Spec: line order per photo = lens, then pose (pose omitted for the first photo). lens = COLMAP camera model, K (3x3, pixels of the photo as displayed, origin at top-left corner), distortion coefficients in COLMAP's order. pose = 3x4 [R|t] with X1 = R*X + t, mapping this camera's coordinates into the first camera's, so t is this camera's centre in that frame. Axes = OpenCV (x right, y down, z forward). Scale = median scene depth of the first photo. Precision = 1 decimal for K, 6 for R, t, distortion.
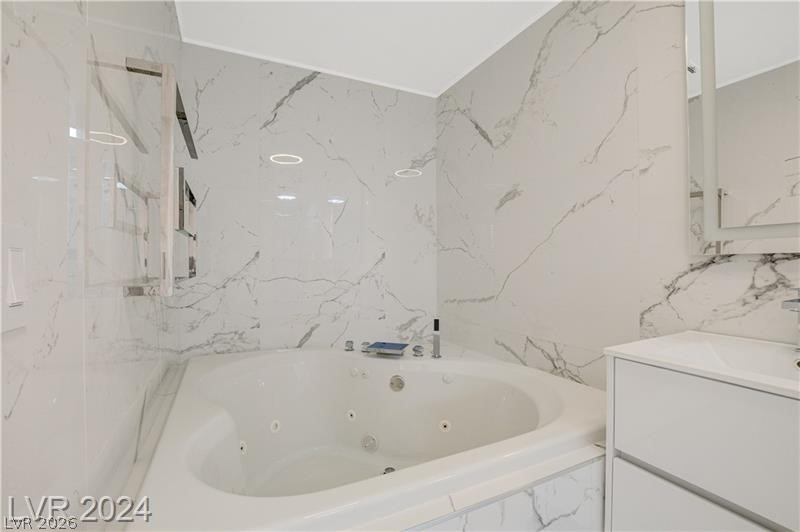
lens RADIAL K [[352.3, 0, 397.7], [0, 352.3, 264.5], [0, 0, 1]] dist [-0.031579, 0.008021]
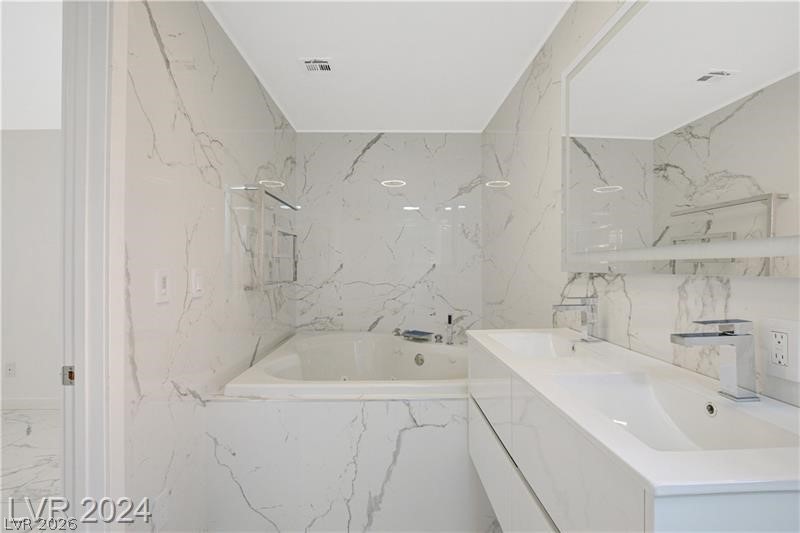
lens RADIAL K [[369.7, 0, 400.0], [0, 369.7, 266.5], [0, 0, 1]] dist [-0.000361, -0.000068]
pose [[0.910905, 0.000584, -0.412615, 0.462852], [-0.000816, 1.000000, -0.000386, -0.025793], [0.412615, 0.000688, 0.910905, -0.317900]]
